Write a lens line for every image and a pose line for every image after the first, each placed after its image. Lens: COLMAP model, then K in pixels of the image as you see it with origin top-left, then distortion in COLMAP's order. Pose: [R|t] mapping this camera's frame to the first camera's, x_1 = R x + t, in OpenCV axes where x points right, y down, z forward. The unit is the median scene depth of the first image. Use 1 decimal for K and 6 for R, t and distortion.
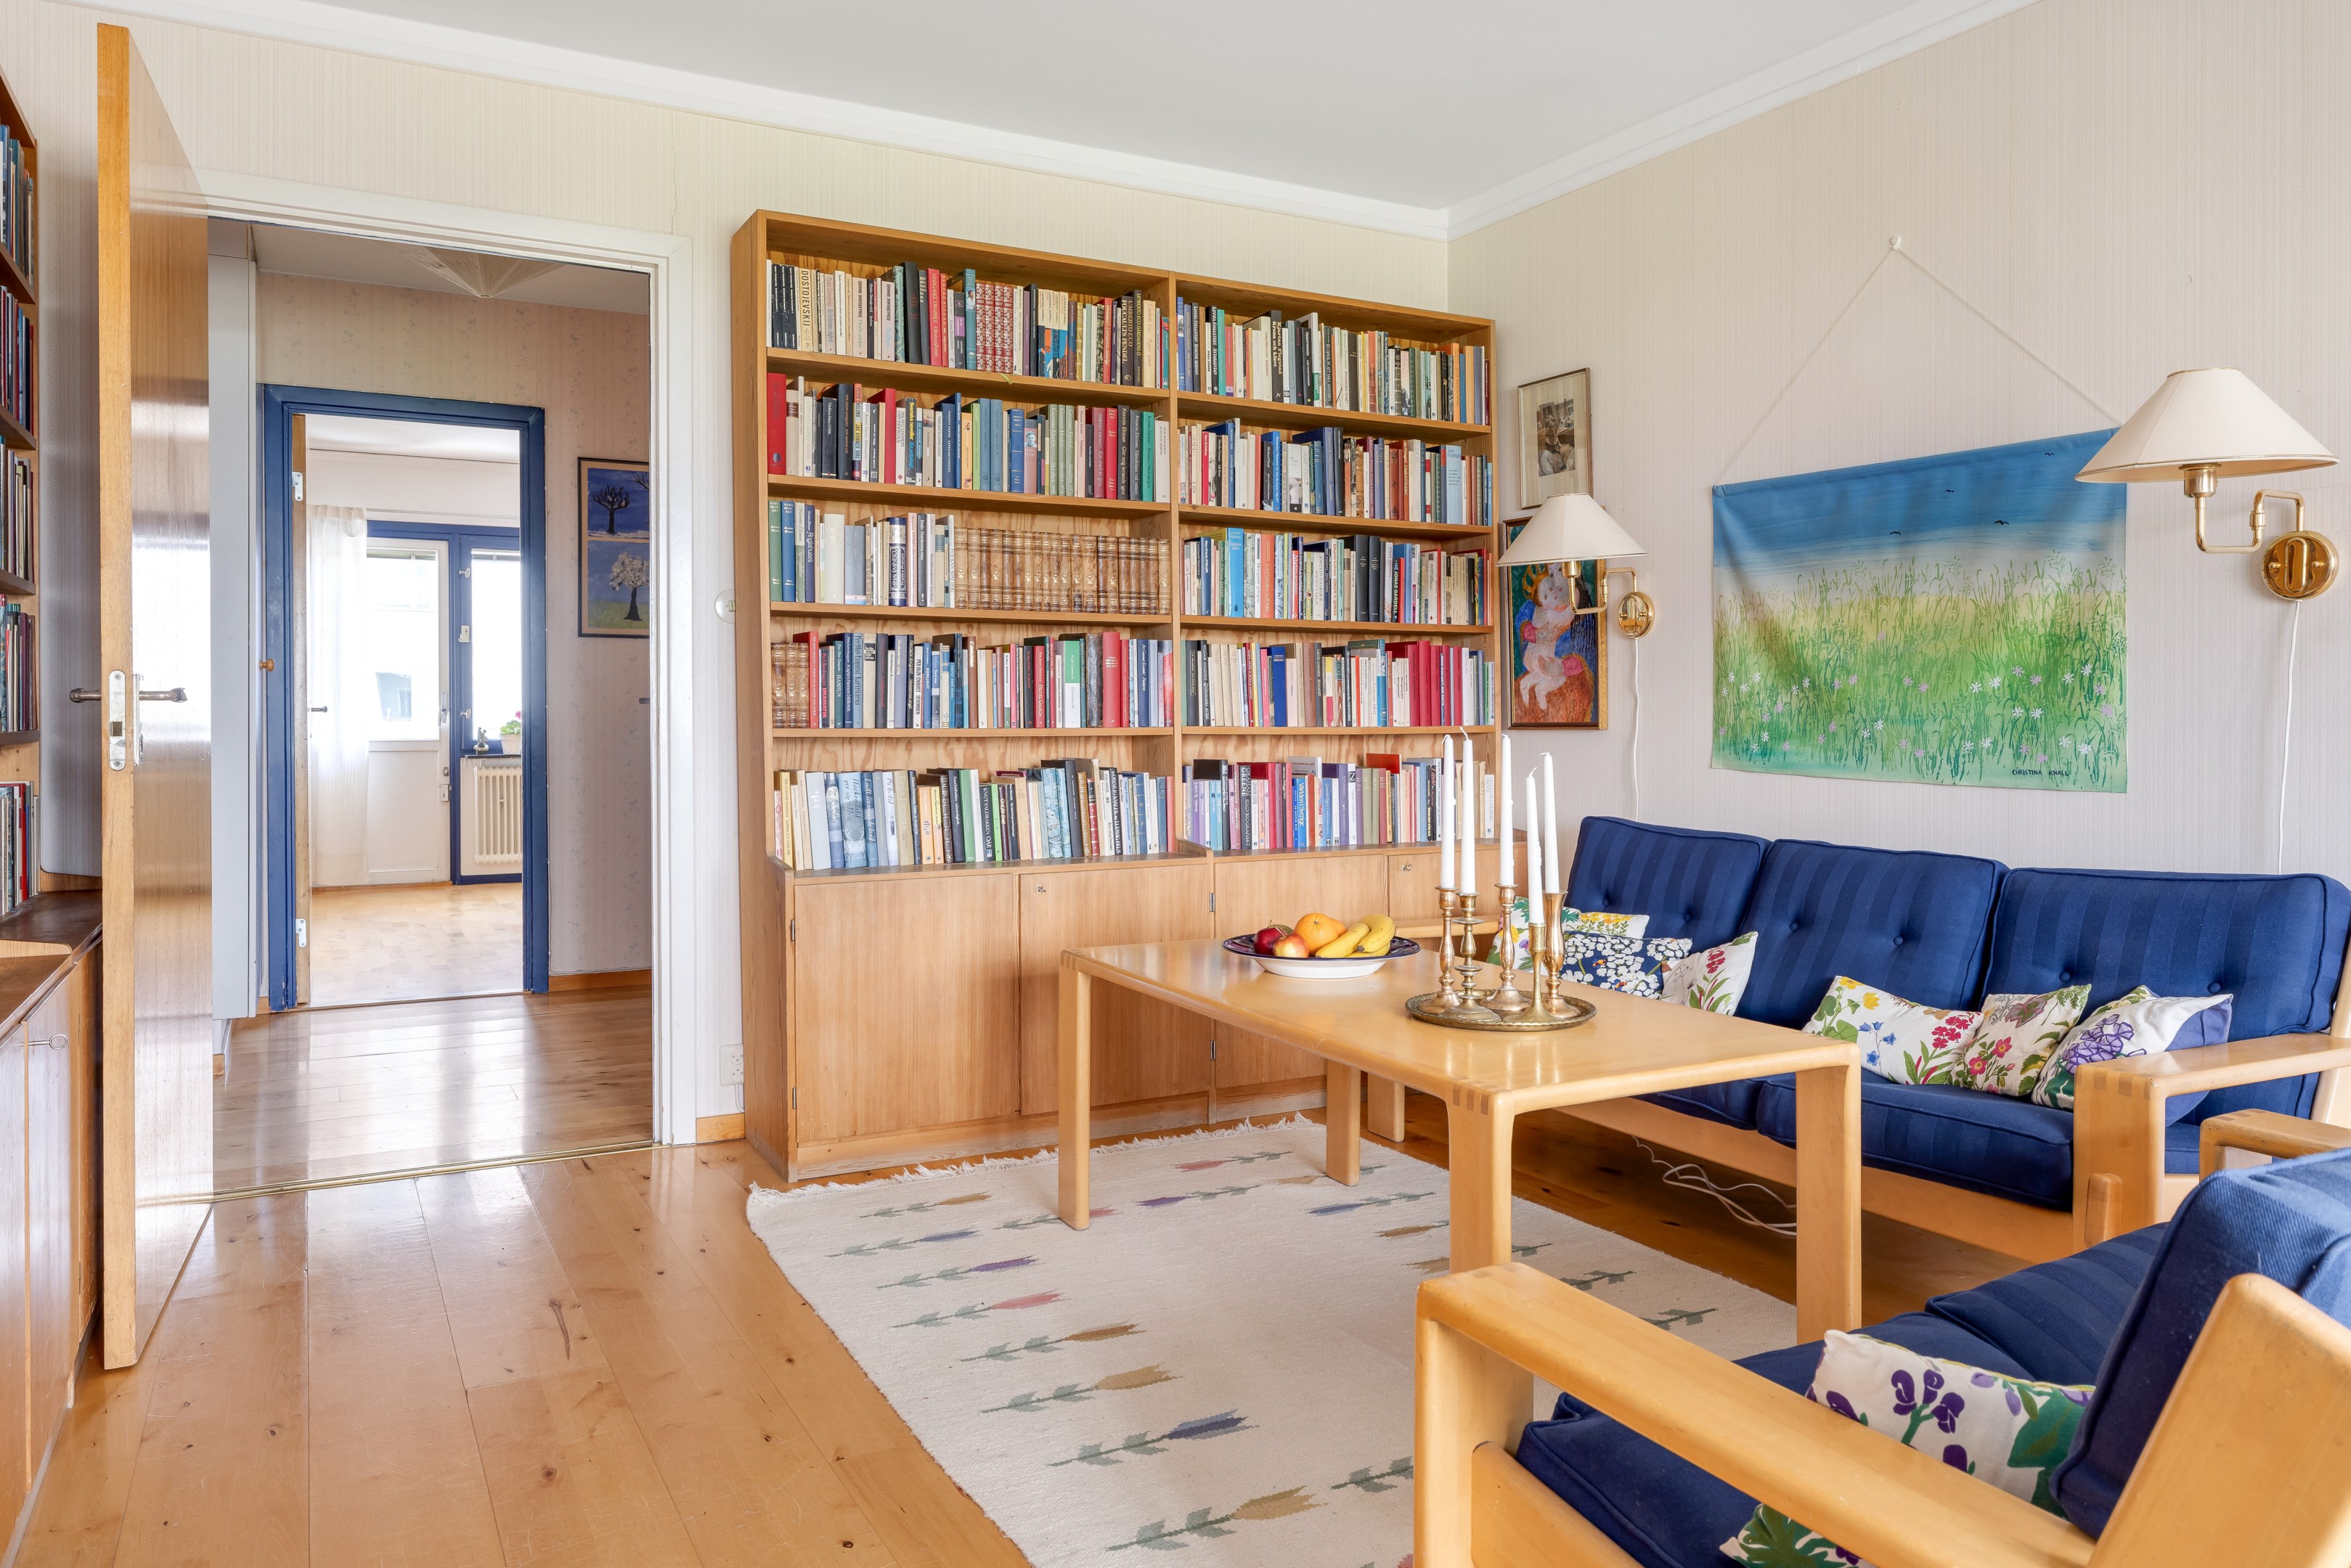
lens RADIAL K [[1617.3, 0, 1184.6], [0, 1617.3, 732.2], [0, 0, 1]] dist [-0.003282, -0.001678]
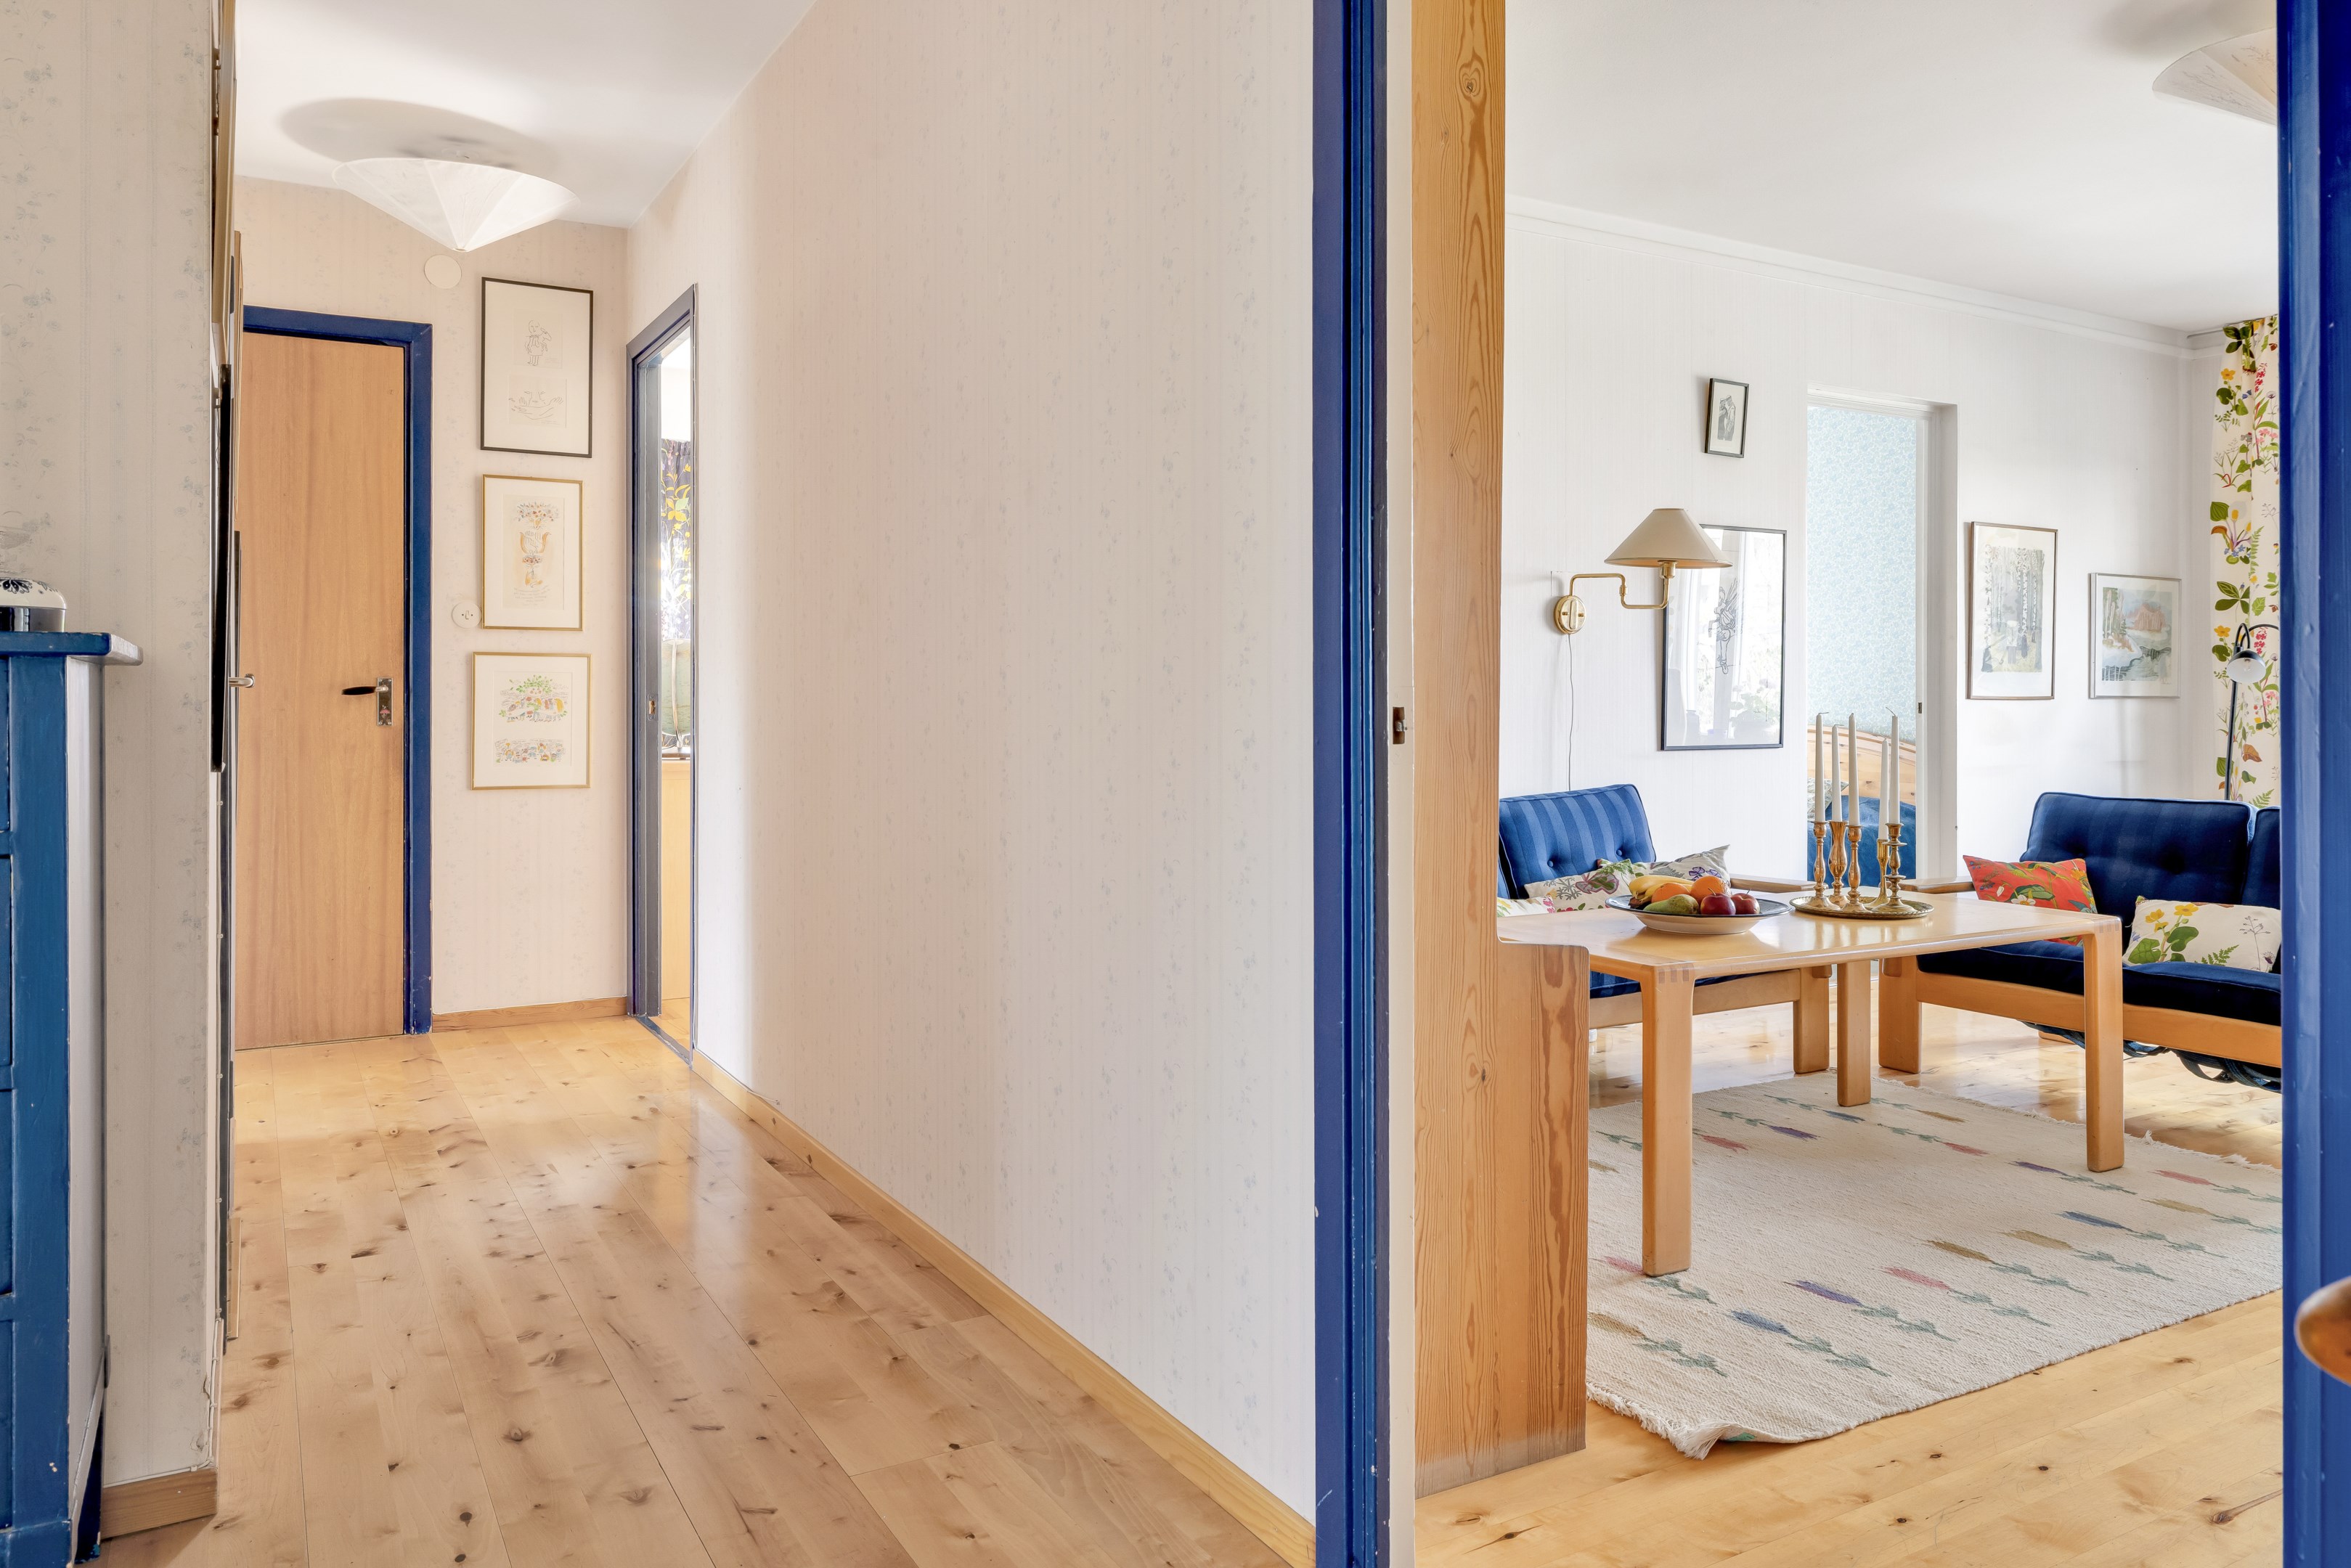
lens RADIAL K [[1642.5, 0, 1186.3], [0, 1642.5, 689.8], [0, 0, 1]] dist [-0.002475, -0.000764]
pose [[-0.028621, 0.004528, 0.999580, -0.912214], [0.011823, 0.999921, -0.004191, -0.014474], [-0.999520, 0.011698, -0.028672, 1.215701]]
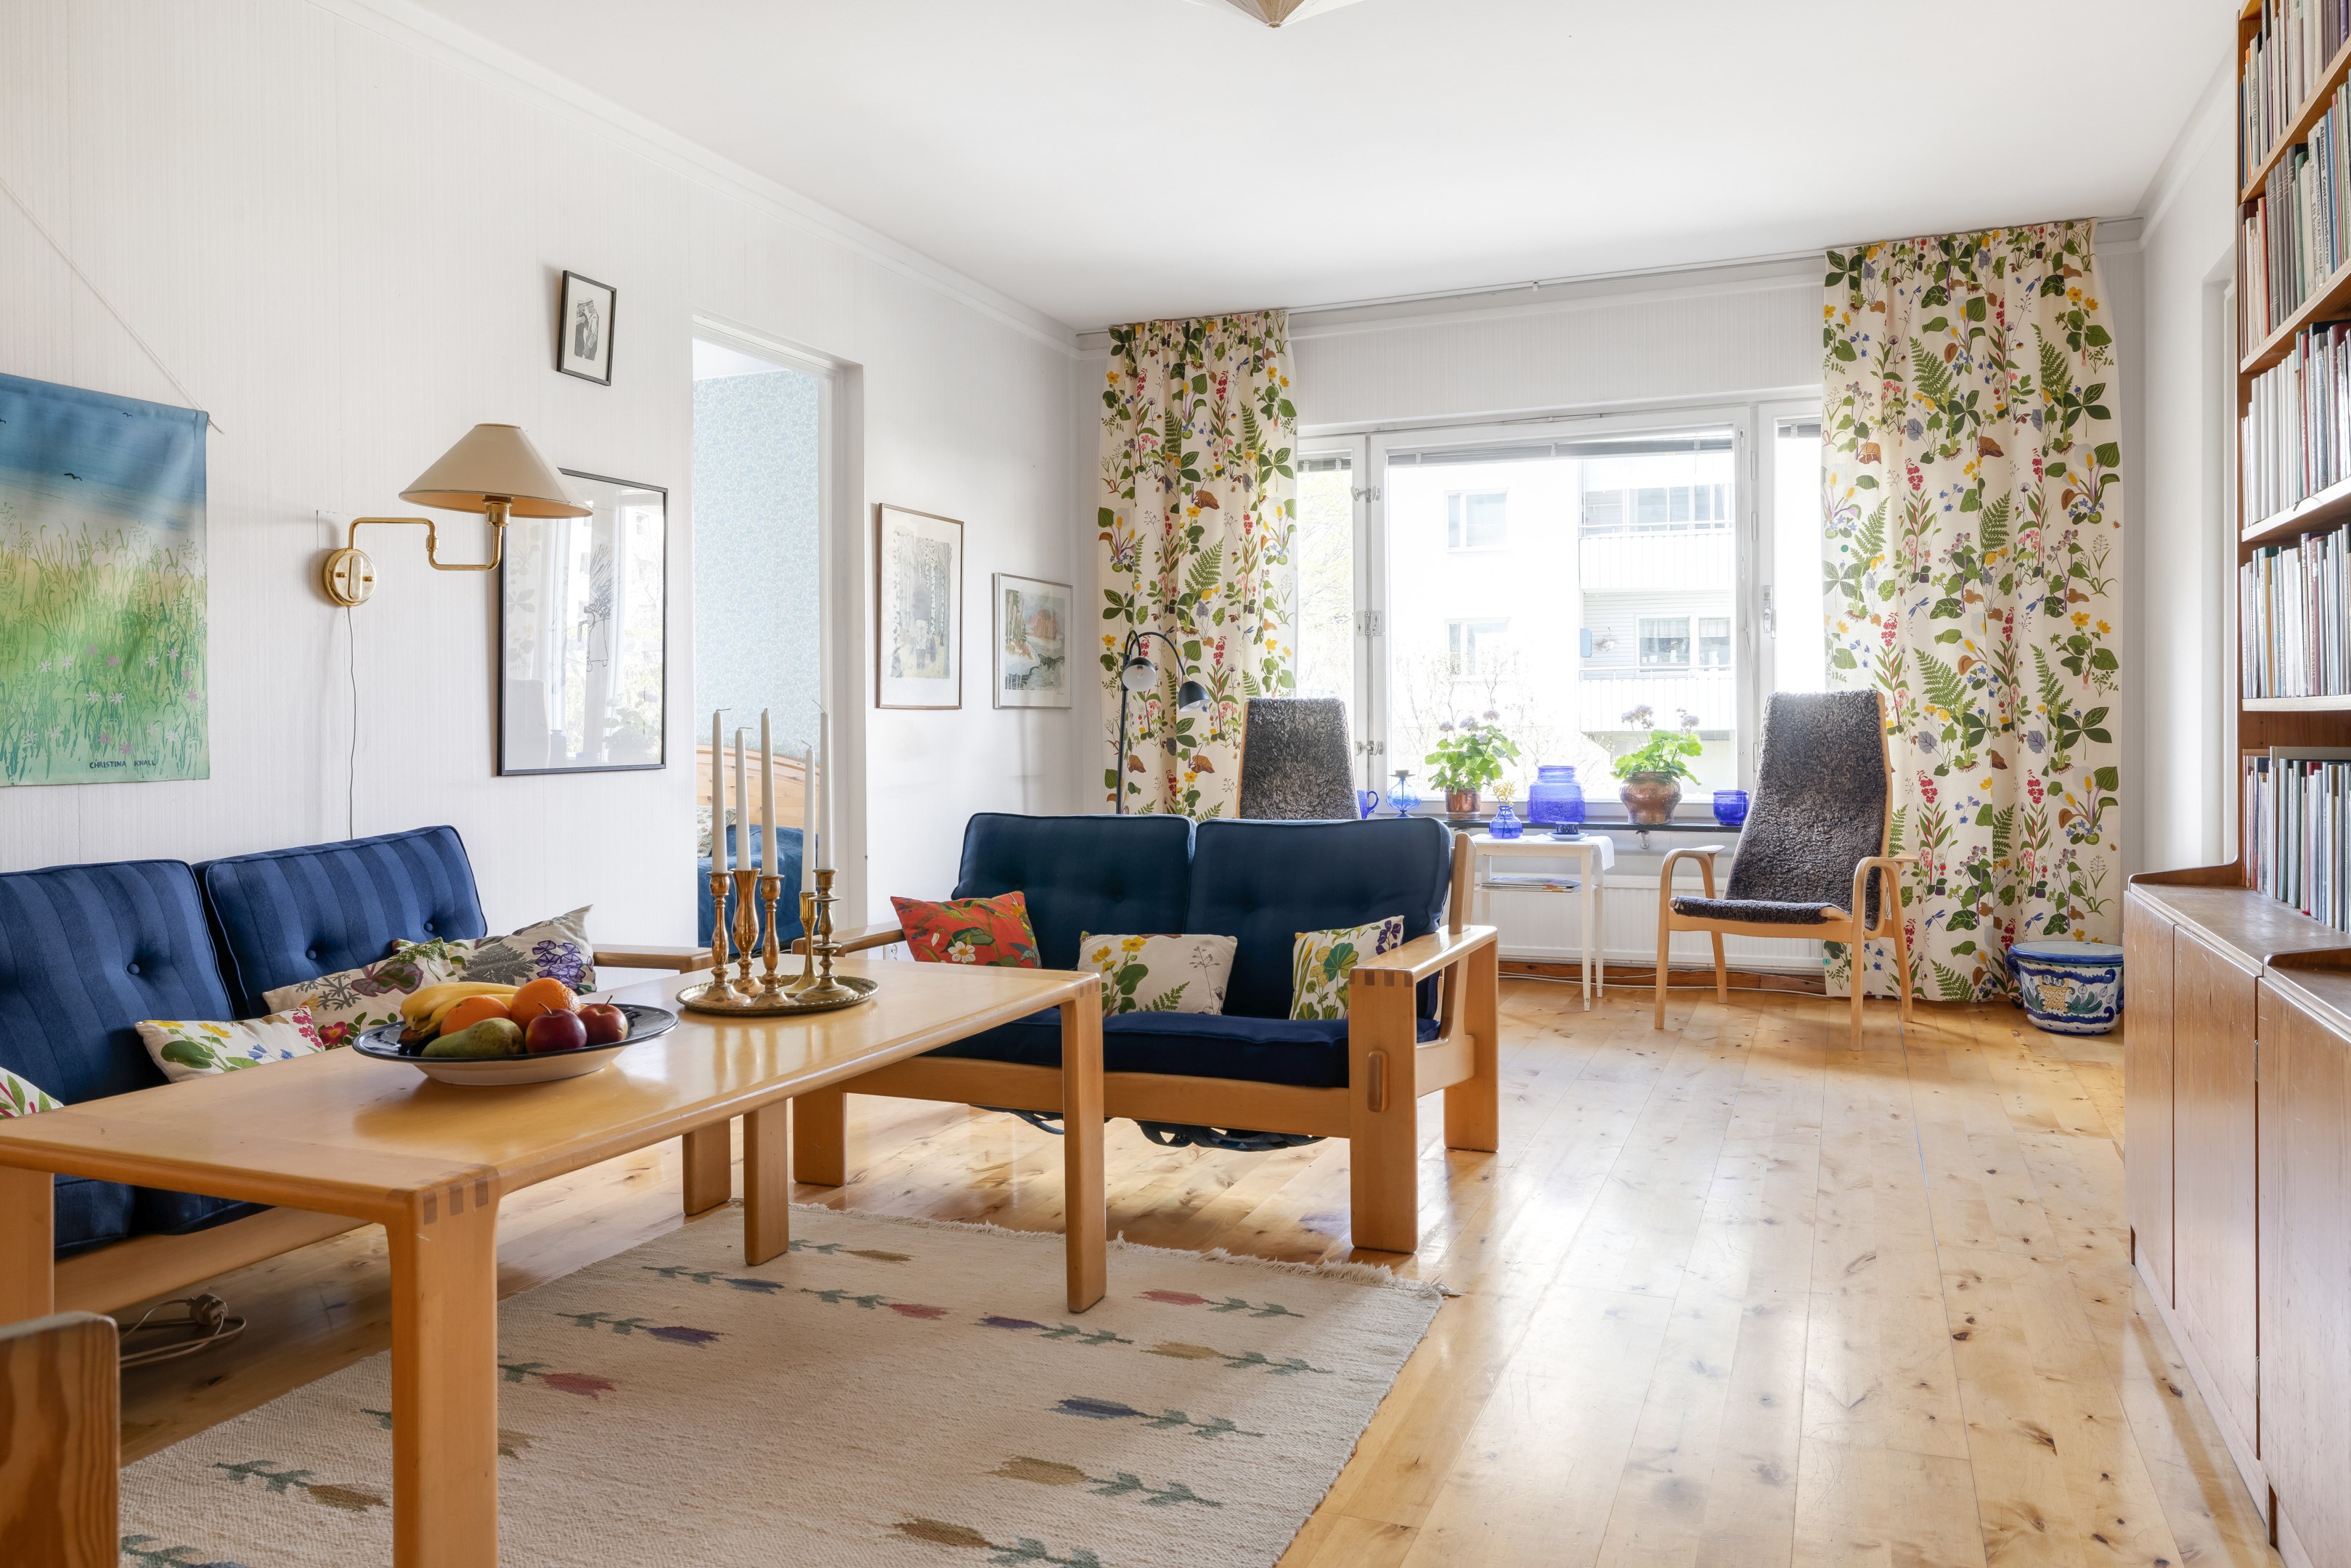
lens RADIAL K [[1640.1, 0, 1198.2], [0, 1640.1, 736.3], [0, 0, 1]] dist [0.002846, -0.001039]
pose [[-0.636389, -0.001428, 0.771367, -0.534889], [0.017487, 0.999715, 0.016278, 0.004878], [-0.771170, 0.023848, -0.636183, 1.064552]]
